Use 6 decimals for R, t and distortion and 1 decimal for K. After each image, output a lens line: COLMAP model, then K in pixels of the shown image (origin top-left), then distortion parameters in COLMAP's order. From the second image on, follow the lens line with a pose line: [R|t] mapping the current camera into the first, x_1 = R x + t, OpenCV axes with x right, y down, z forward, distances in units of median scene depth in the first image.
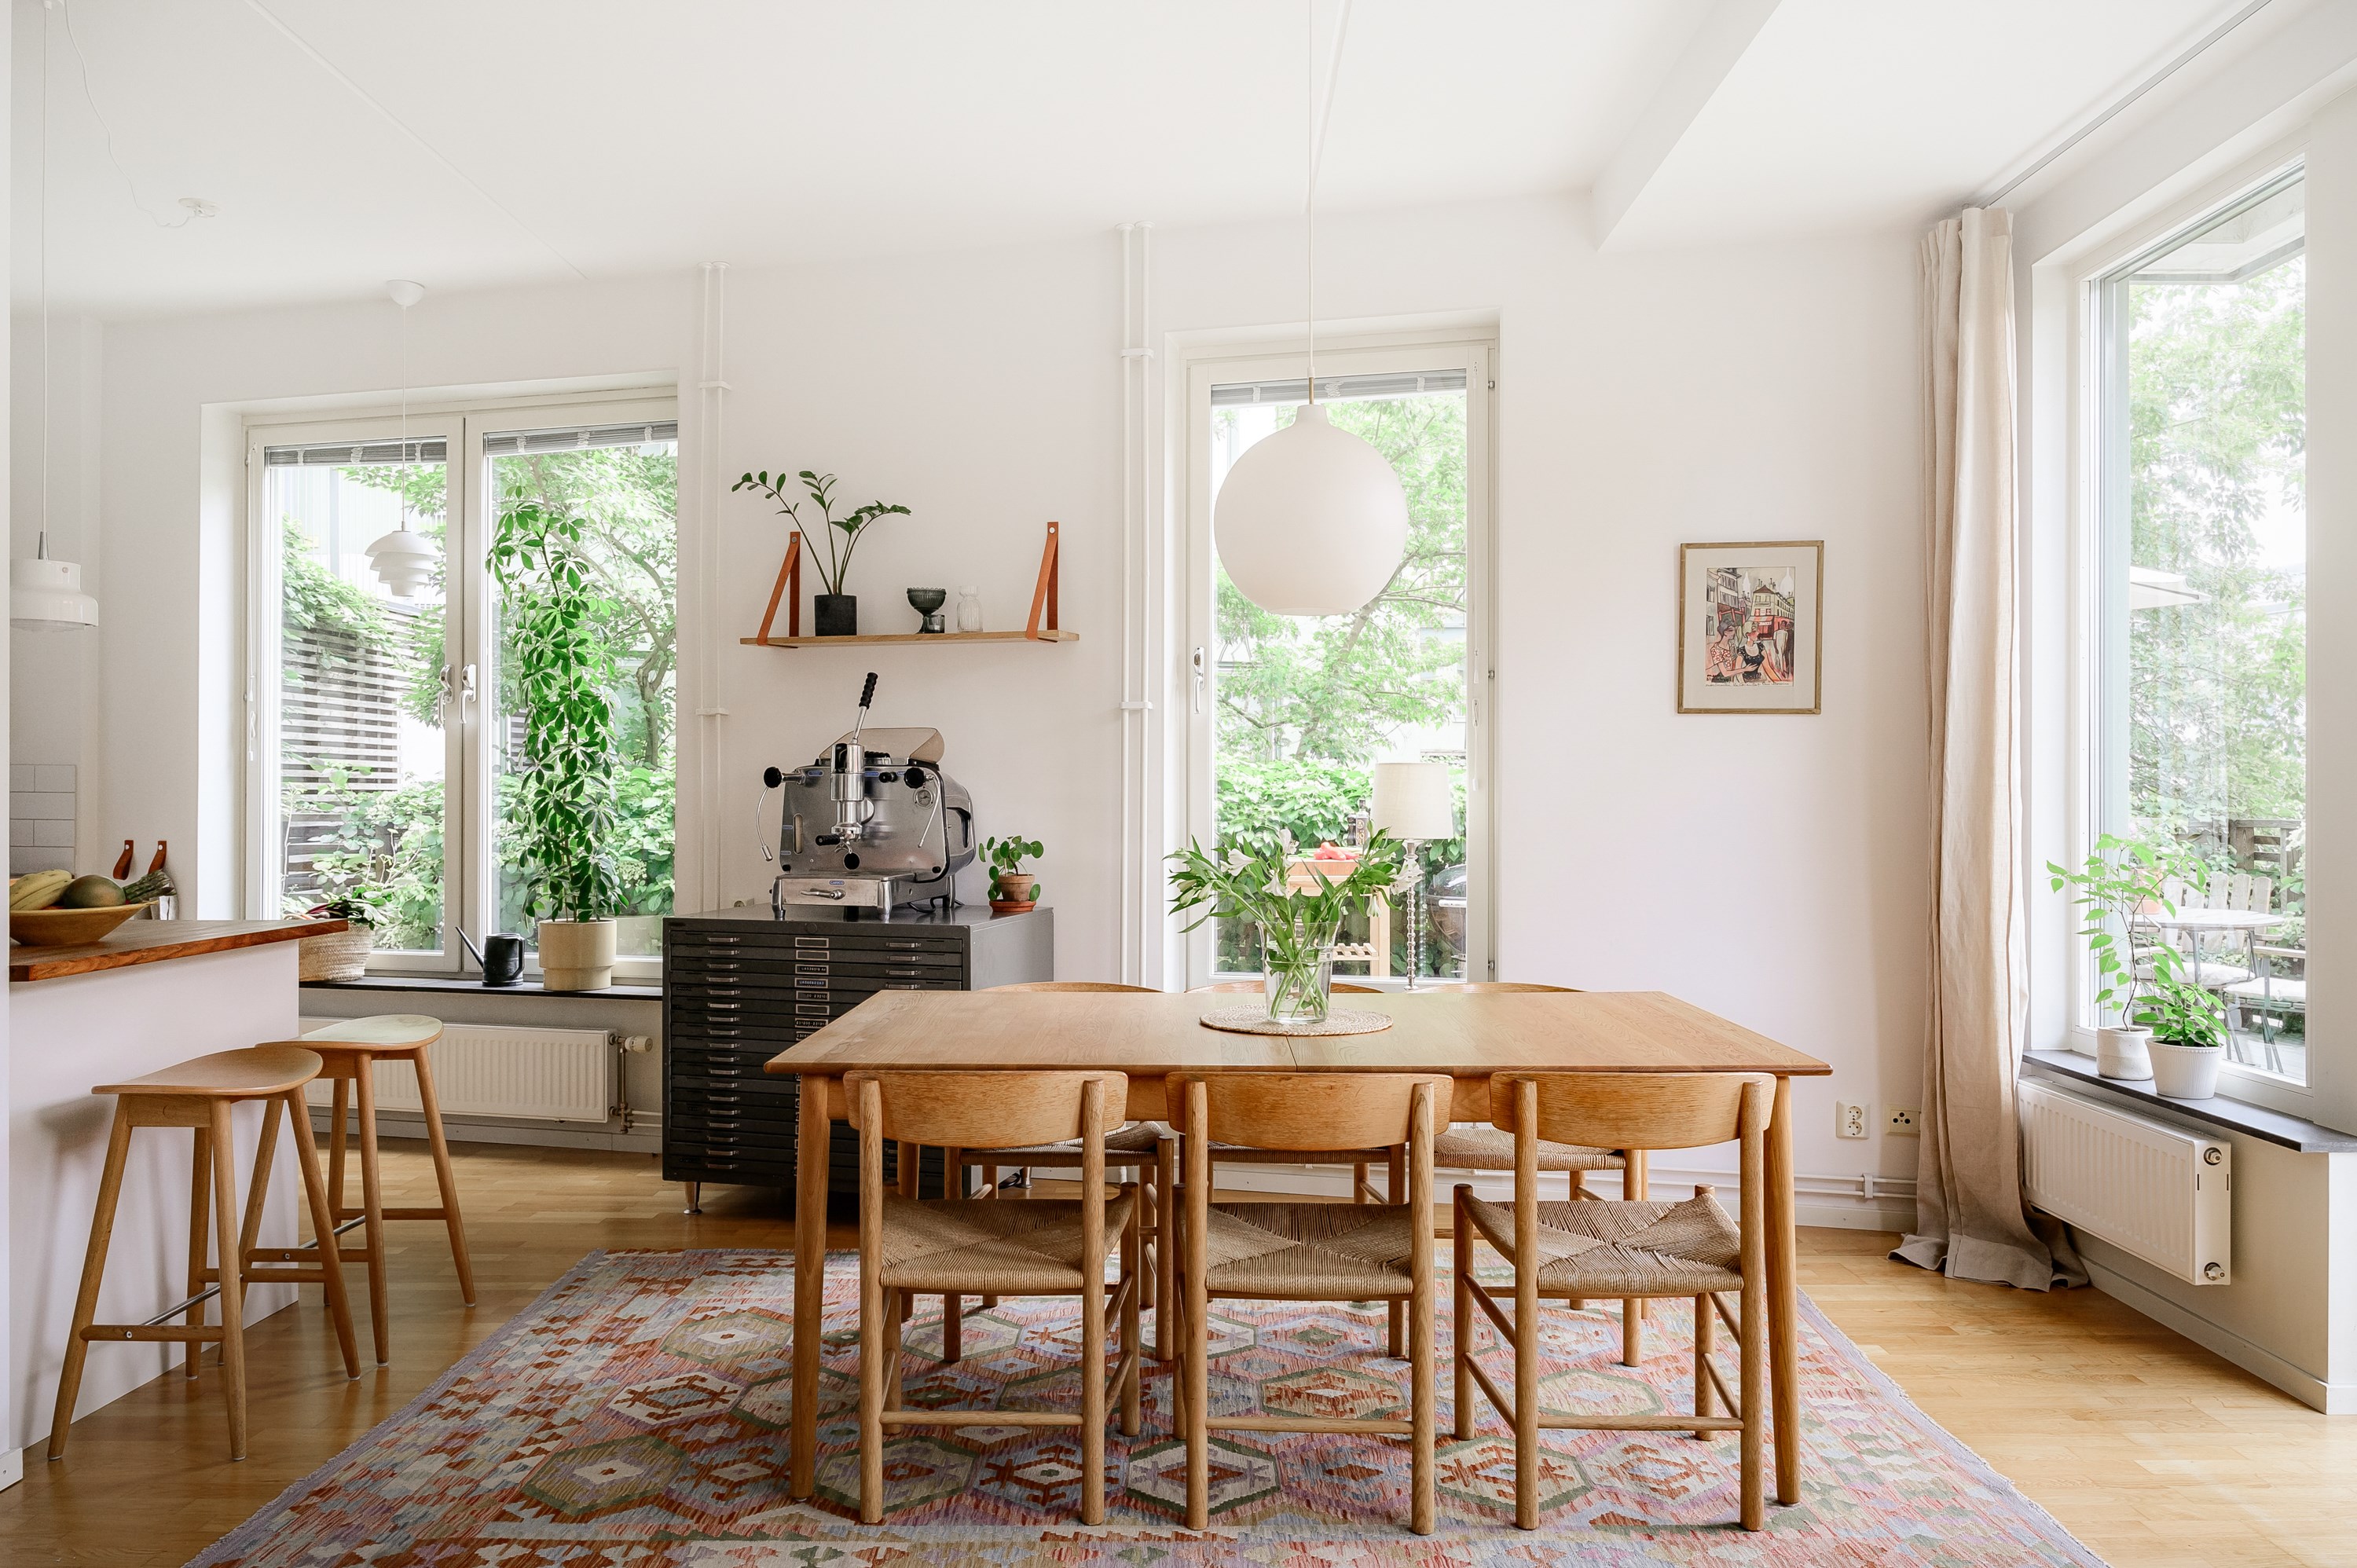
lens RADIAL K [[1619.5, 0, 1178.5], [0, 1619.5, 784.0], [0, 0, 1]] dist [-0.003111, 0.001423]
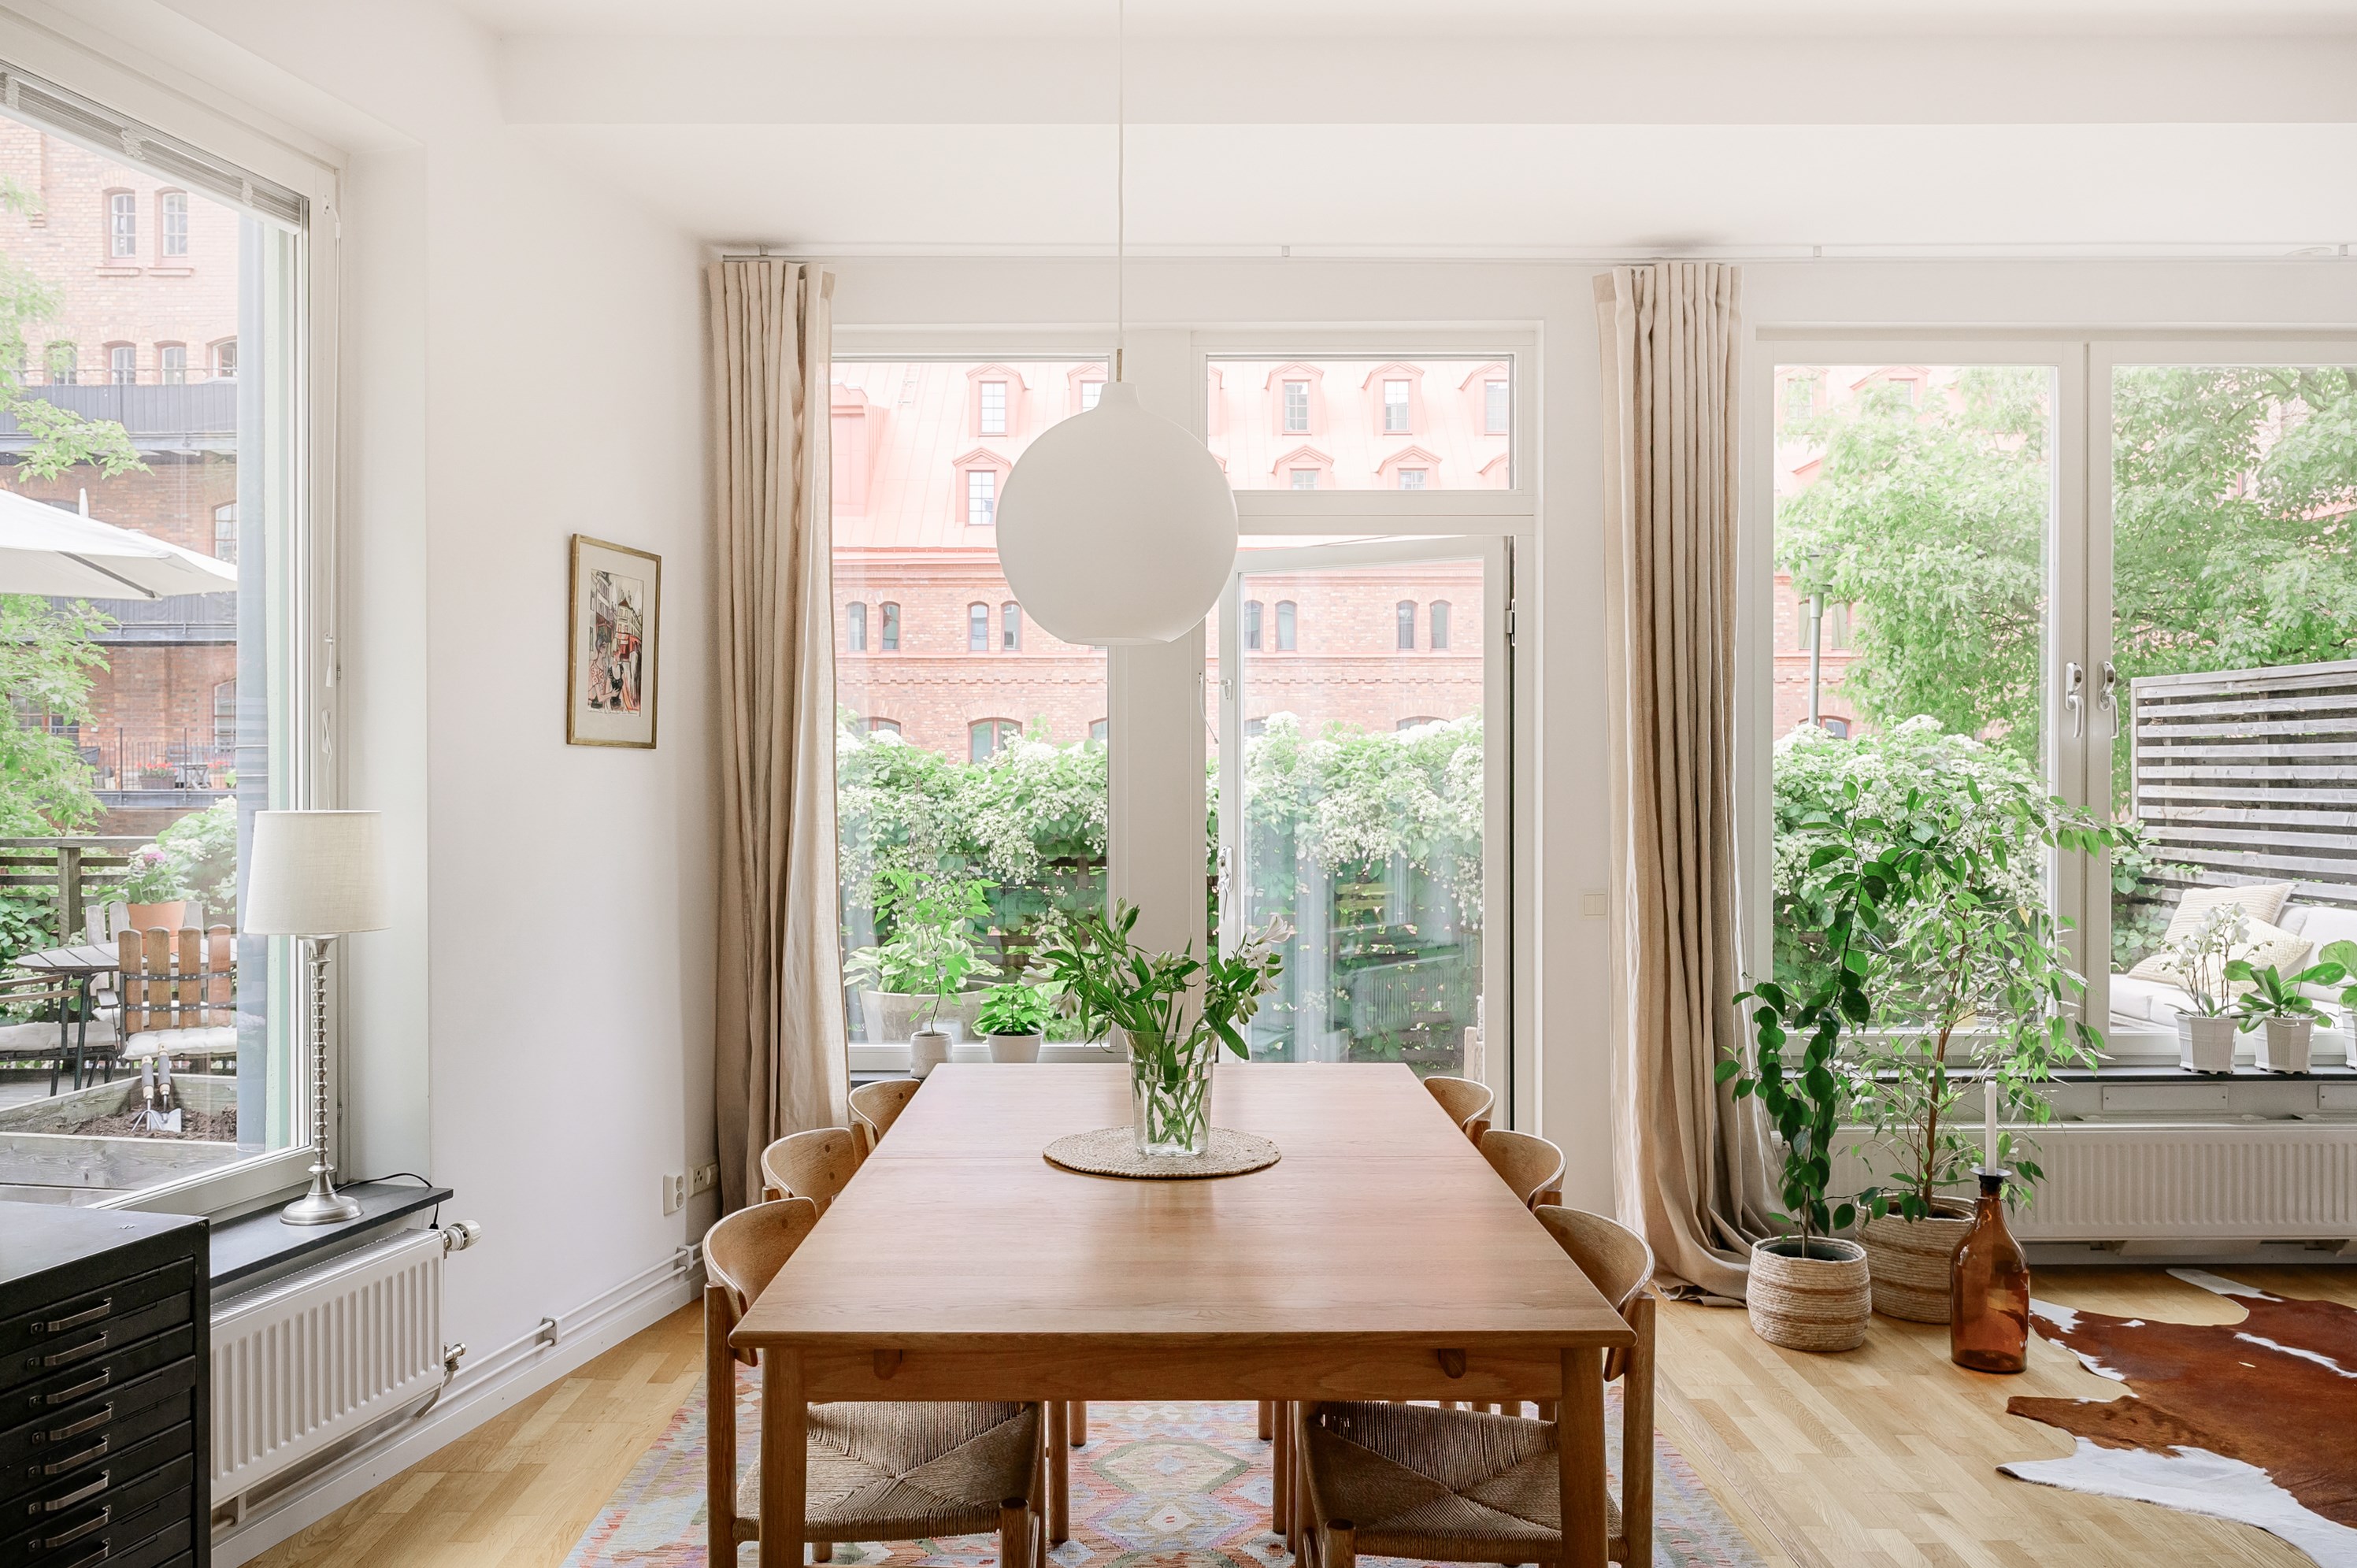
lens RADIAL K [[1756.6, 0, 1135.7], [0, 1756.6, 781.1], [0, 0, 1]] dist [0.002025, -0.002426]
pose [[-0.002856, -0.005689, 0.999980, -0.569021], [-0.001849, 0.999982, 0.005683, -0.031276], [-0.999994, -0.001833, -0.002866, 0.729477]]
